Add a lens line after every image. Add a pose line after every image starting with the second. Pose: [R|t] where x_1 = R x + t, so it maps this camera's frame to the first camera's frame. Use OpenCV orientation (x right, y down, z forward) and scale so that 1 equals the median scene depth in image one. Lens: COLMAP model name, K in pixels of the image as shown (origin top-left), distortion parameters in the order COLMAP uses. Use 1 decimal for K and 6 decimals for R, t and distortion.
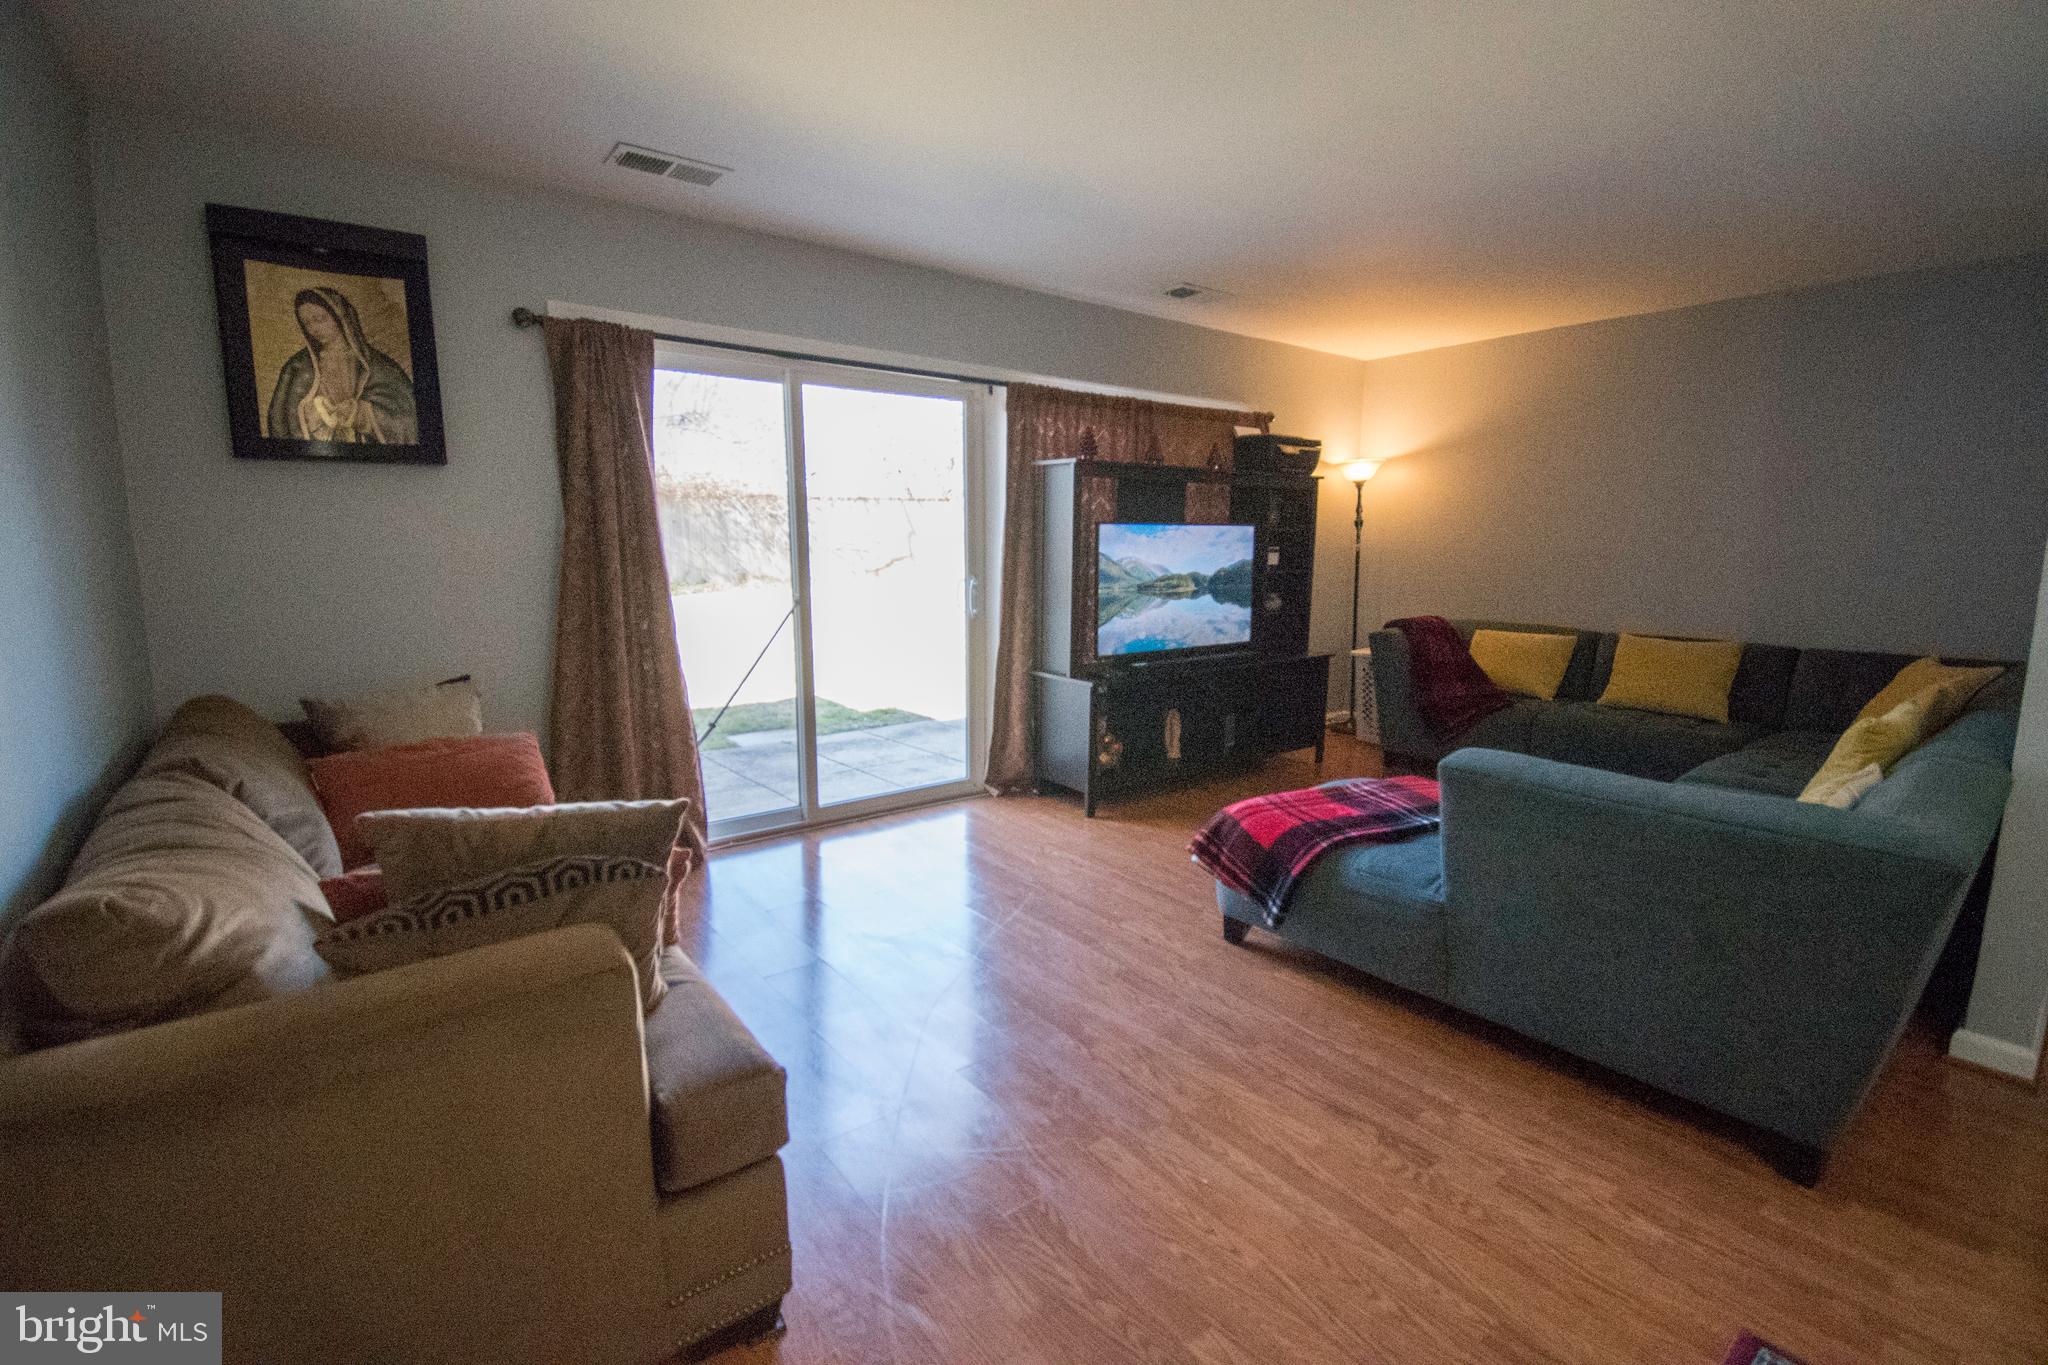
lens RADIAL K [[904.1, 0, 1030.6], [0, 904.1, 688.0], [0, 0, 1]] dist [0.025116, -0.031323]
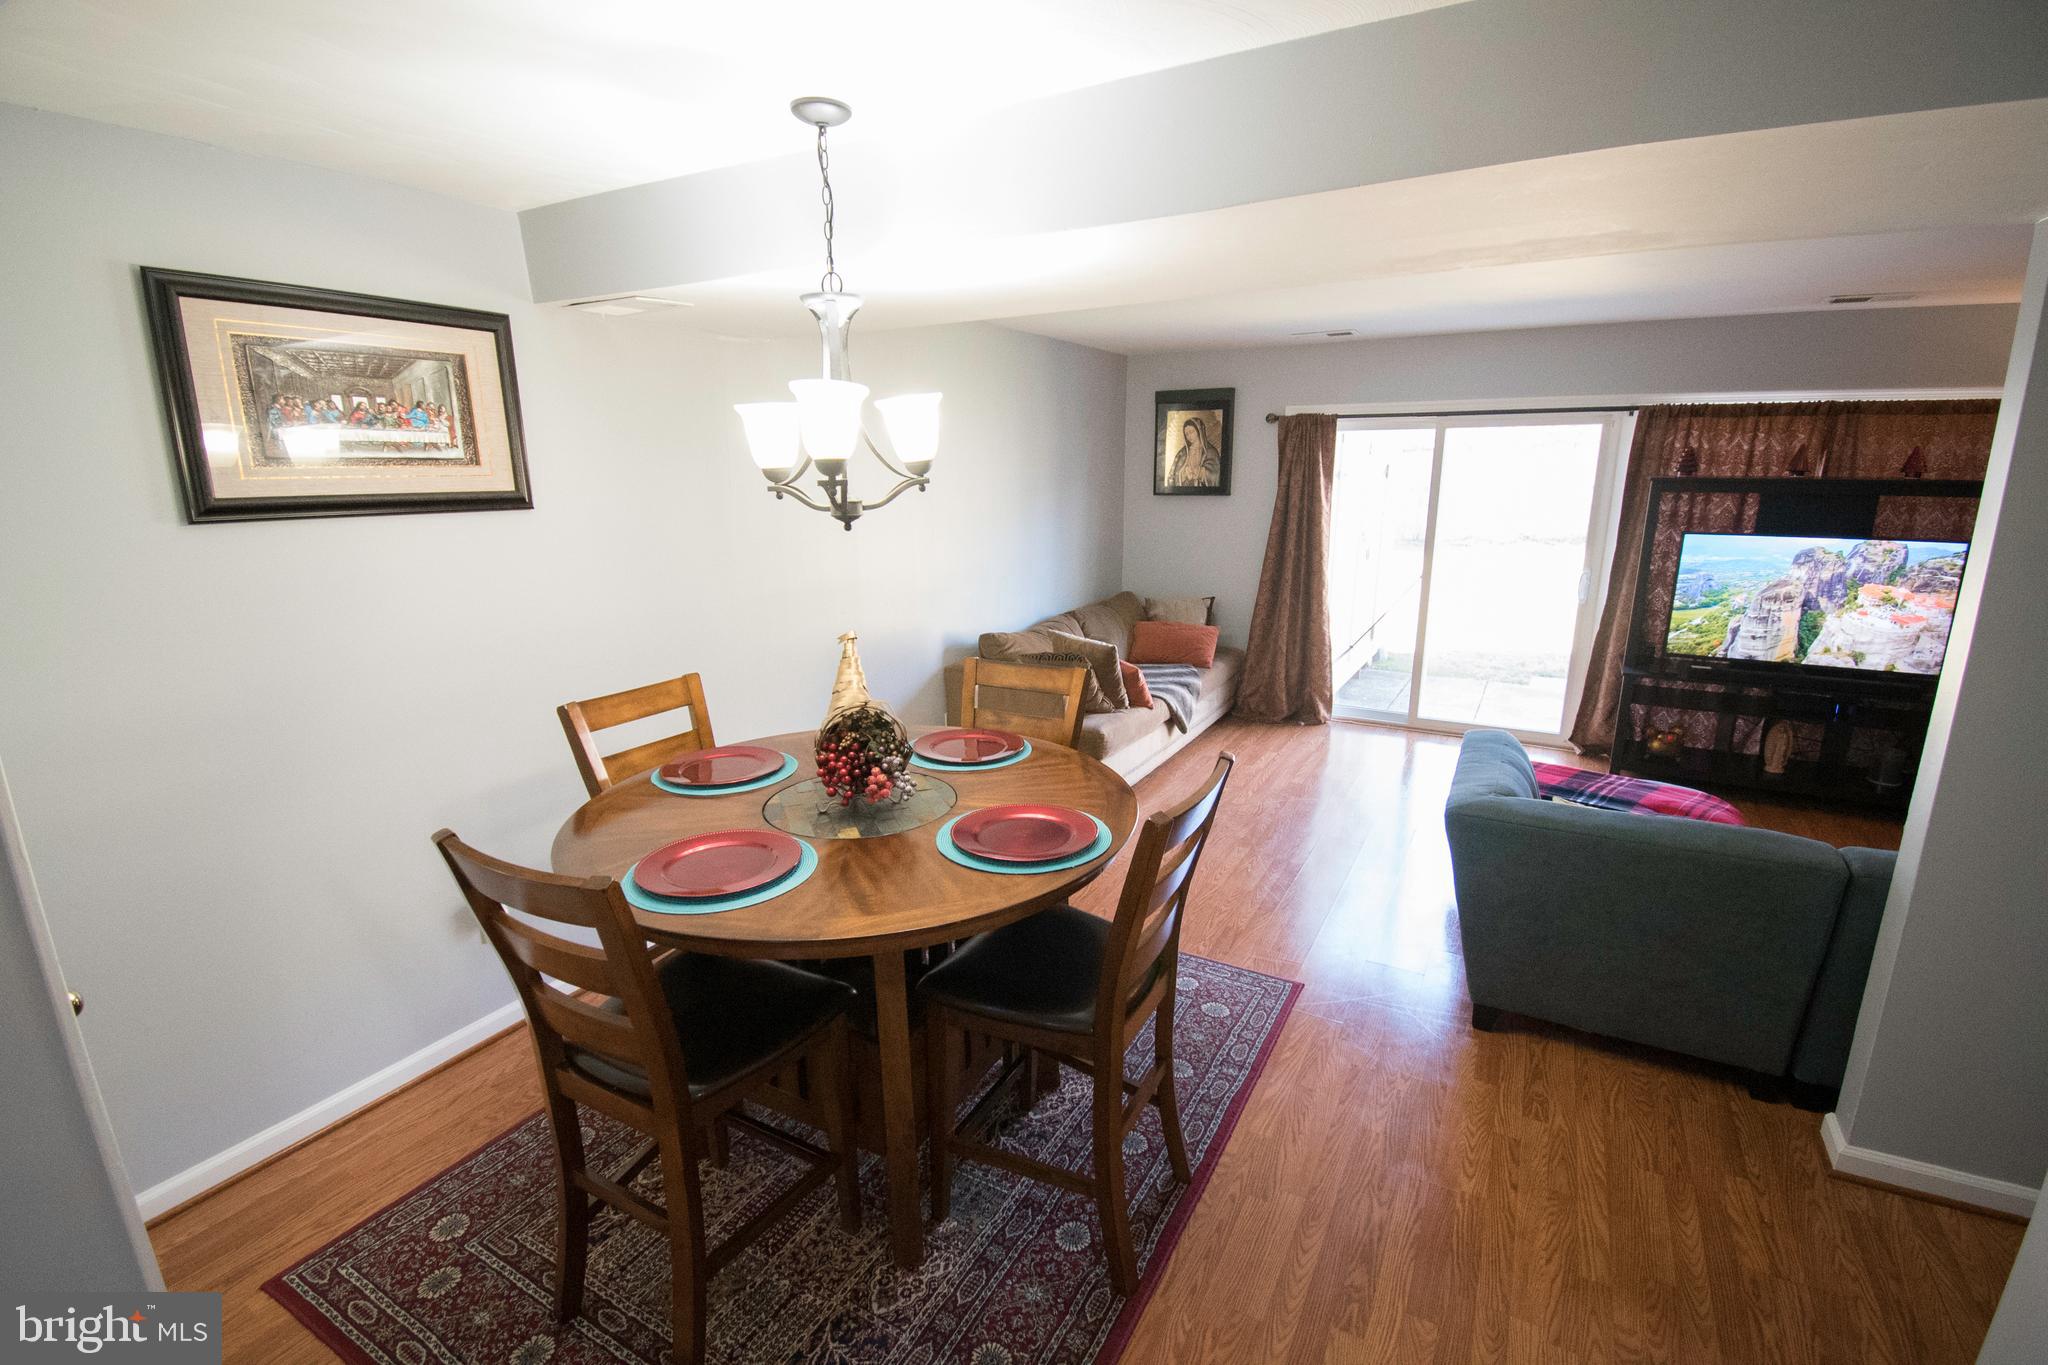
lens RADIAL K [[904.1, 0, 1030.6], [0, 904.1, 688.0], [0, 0, 1]] dist [0.025116, -0.031323]
pose [[0.383102, 0.216922, -0.897874, 0.898602], [-0.139848, 0.974450, 0.175752, -0.091680], [0.913058, 0.058235, 0.403650, -0.178431]]
